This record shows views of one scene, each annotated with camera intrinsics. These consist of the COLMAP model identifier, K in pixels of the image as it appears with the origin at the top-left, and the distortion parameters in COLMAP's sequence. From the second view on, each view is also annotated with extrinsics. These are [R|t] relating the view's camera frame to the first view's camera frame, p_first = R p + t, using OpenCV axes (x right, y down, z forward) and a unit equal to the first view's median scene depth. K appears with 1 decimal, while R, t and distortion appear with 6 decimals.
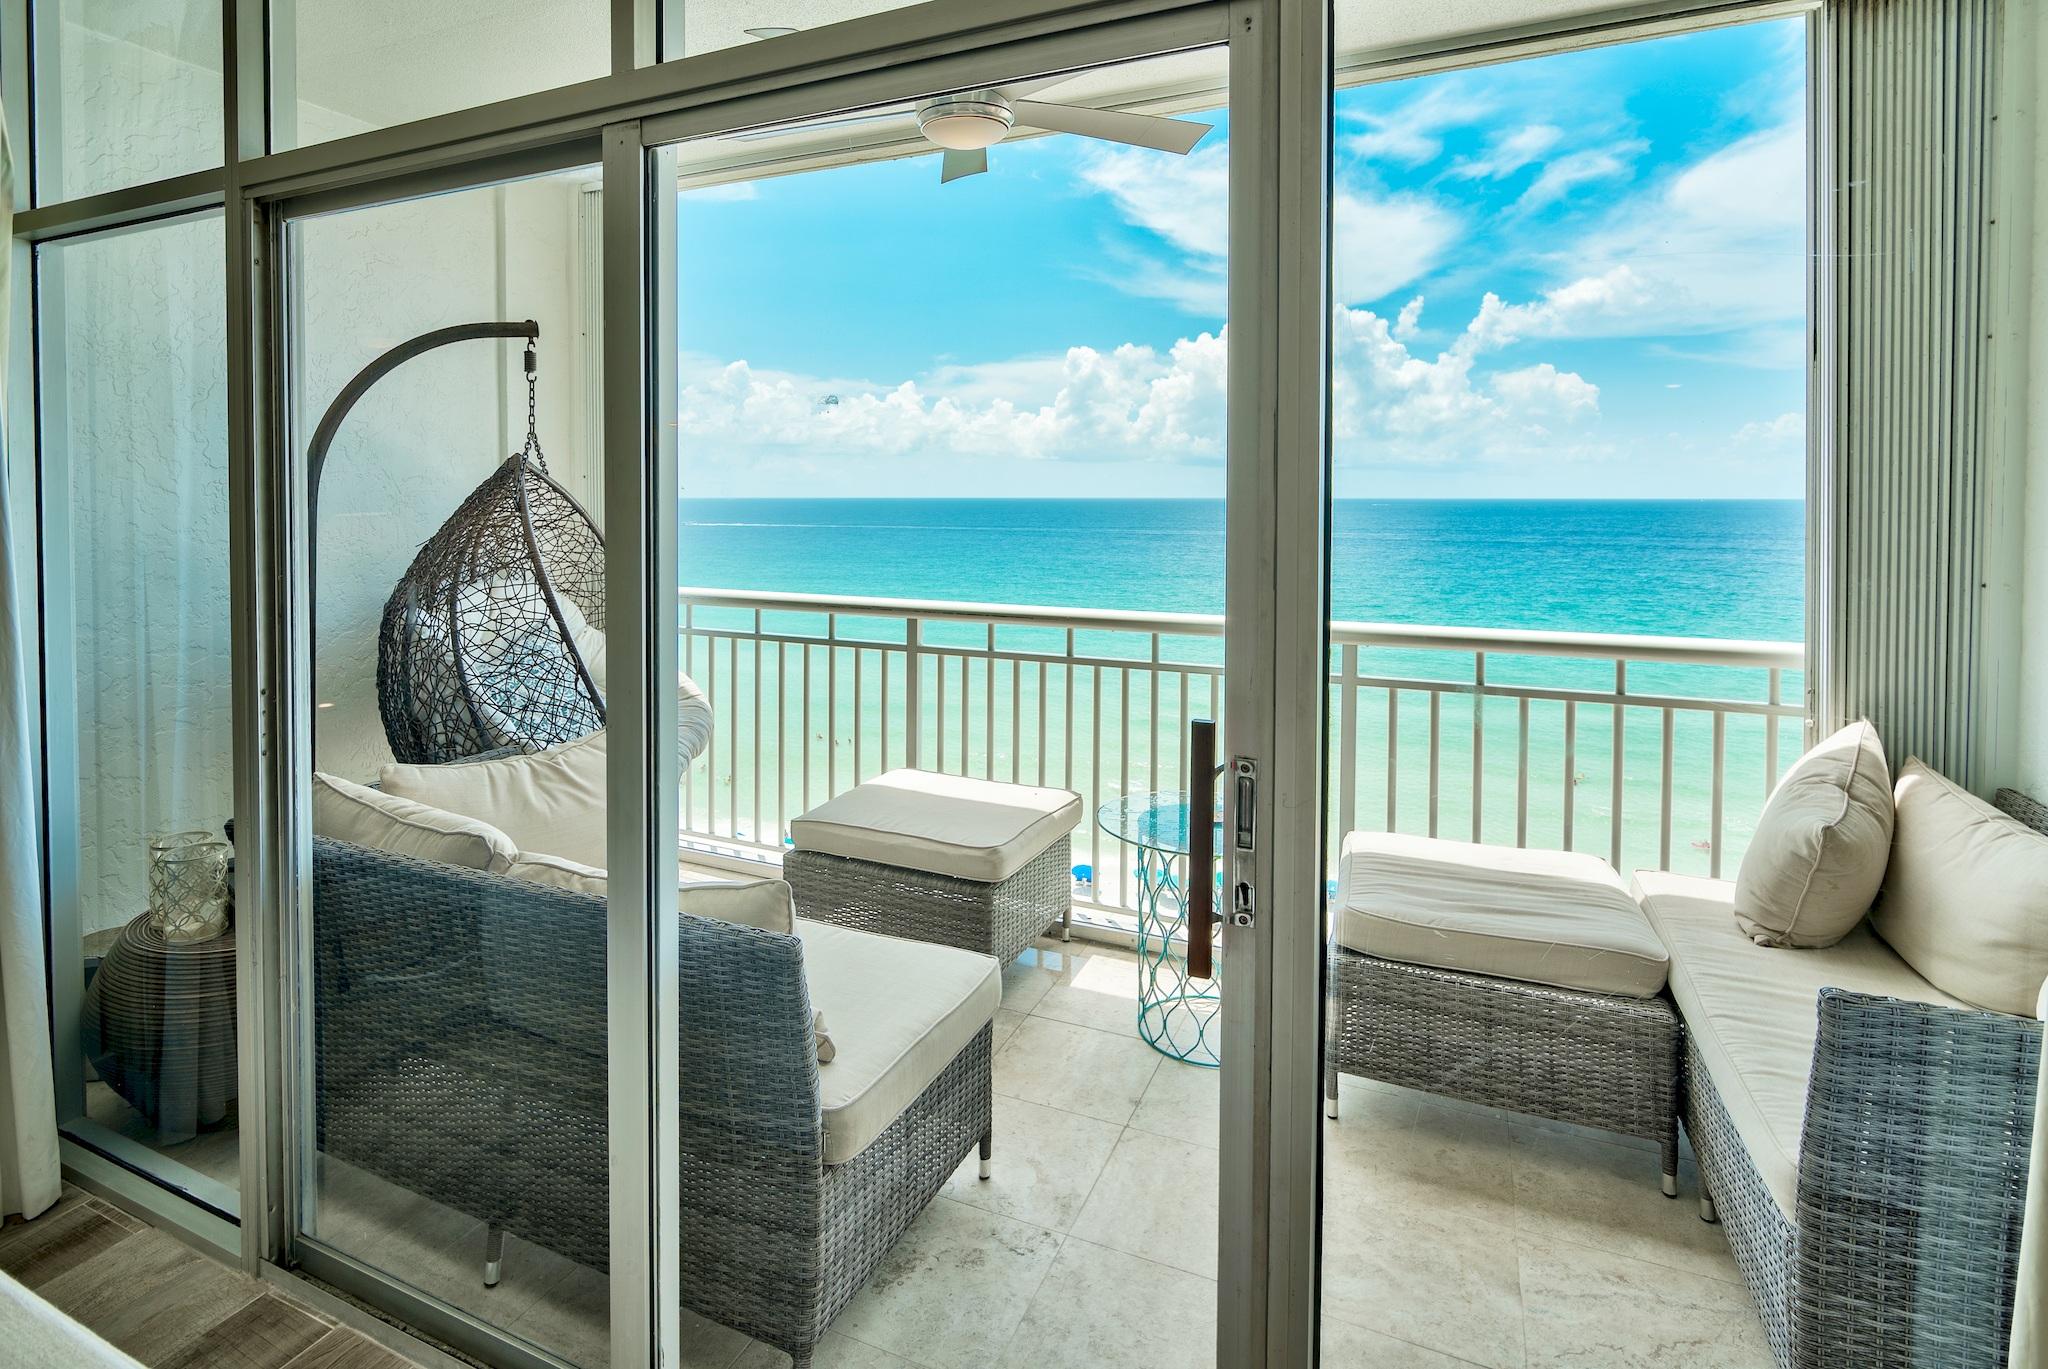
lens RADIAL K [[1037.7, 0, 1025.8], [0, 1037.7, 554.2], [0, 0, 1]] dist [-0.003491, -0.000960]
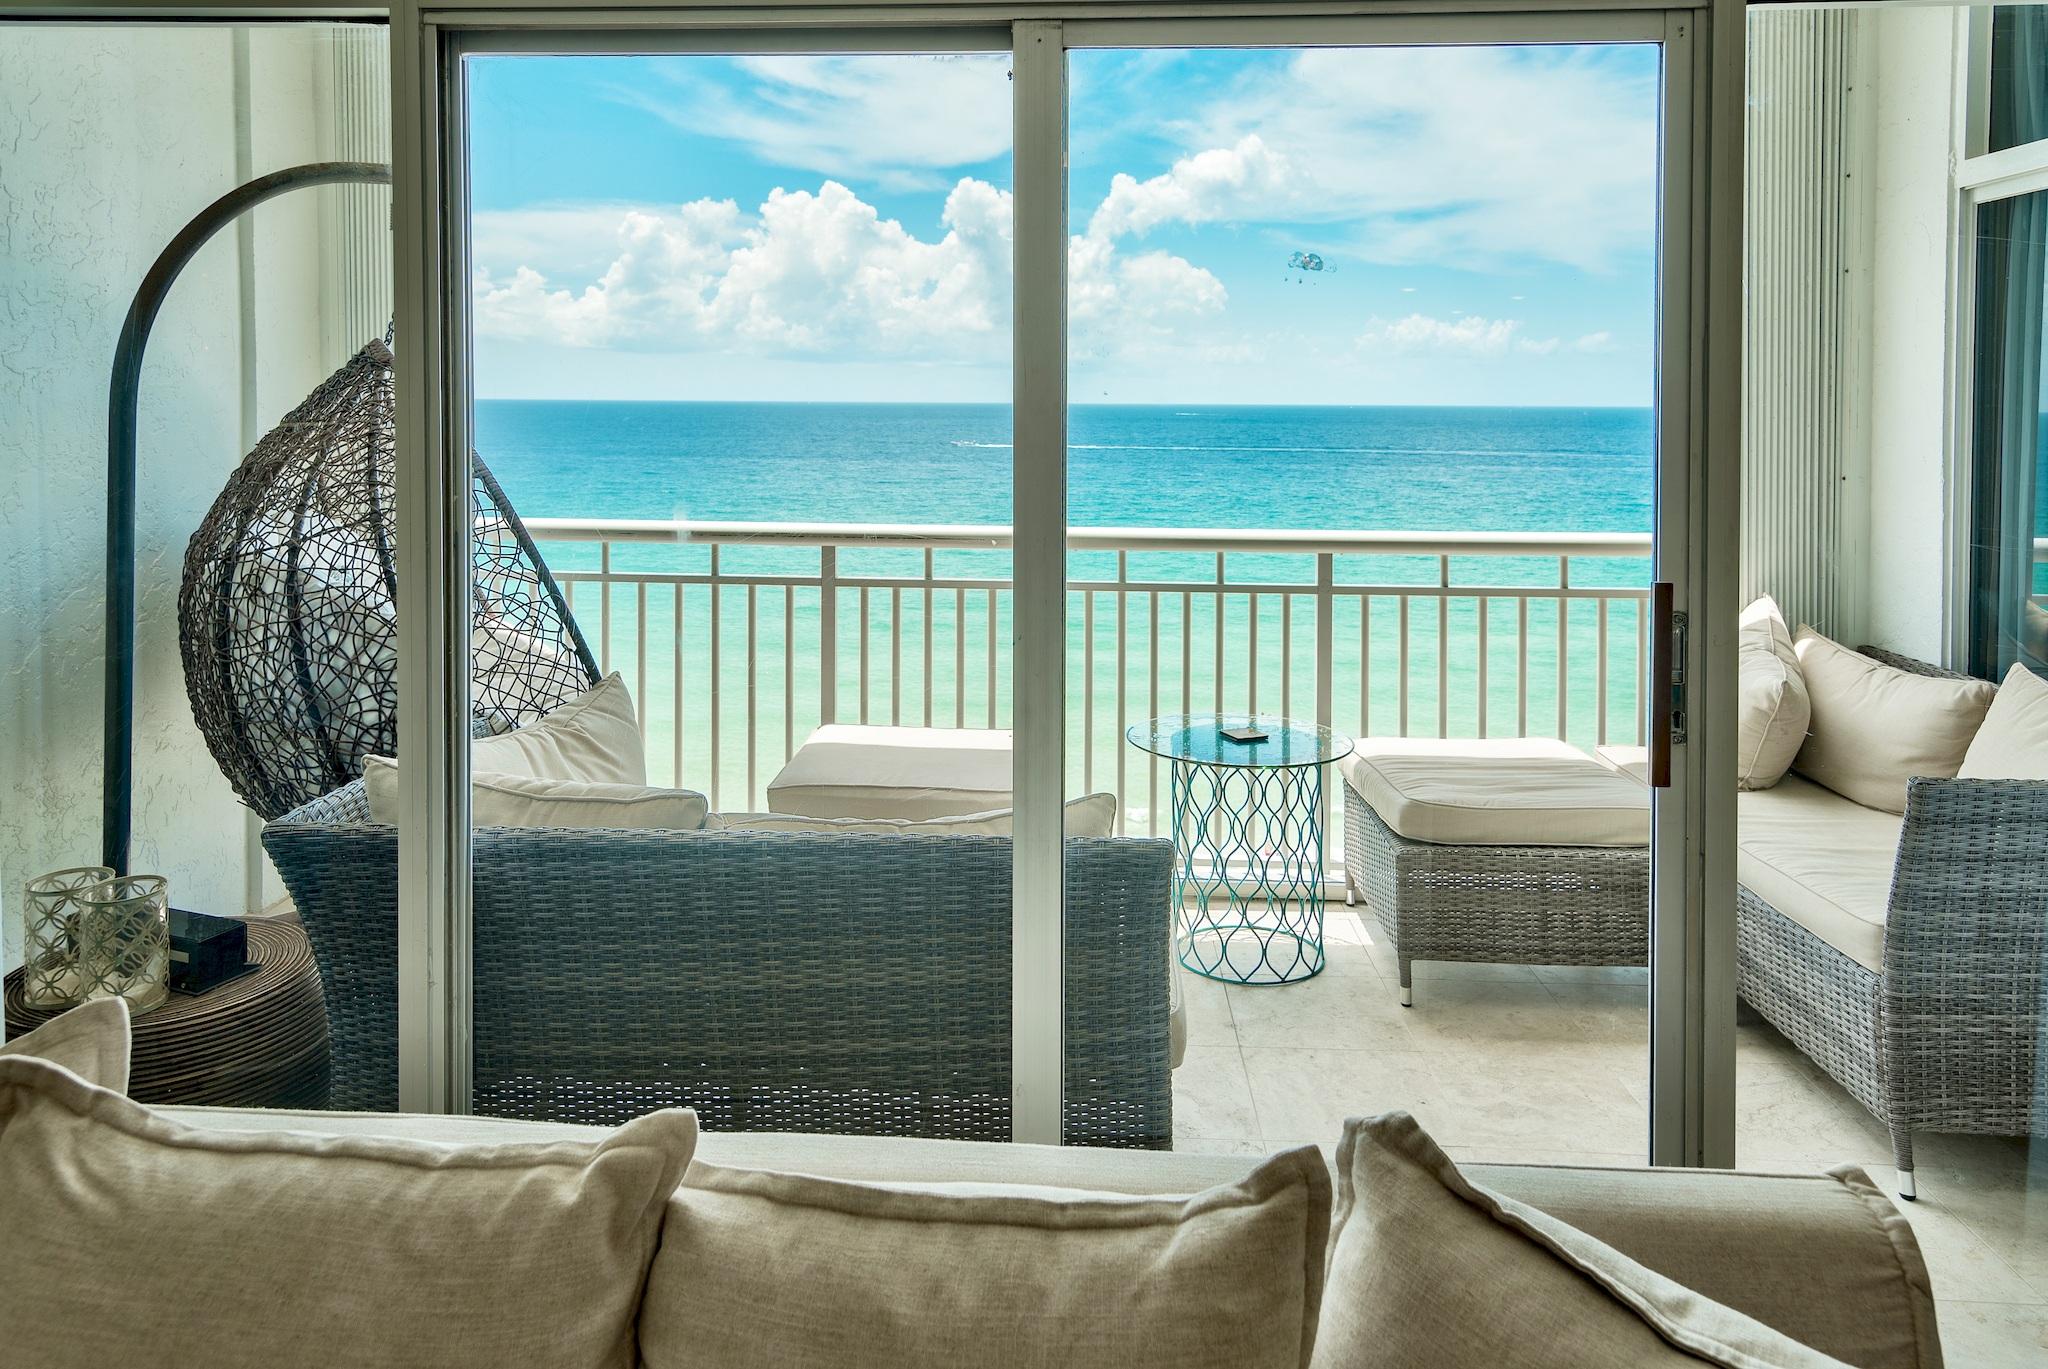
lens RADIAL K [[1373.9, 0, 1023.8], [0, 1373.9, 477.3], [0, 0, 1]] dist [0.007503, 0.008993]
pose [[0.925282, -0.016196, 0.378933, -0.480647], [0.015812, 0.999866, 0.004126, 0.006153], [-0.378949, 0.002174, 0.925415, -0.103357]]
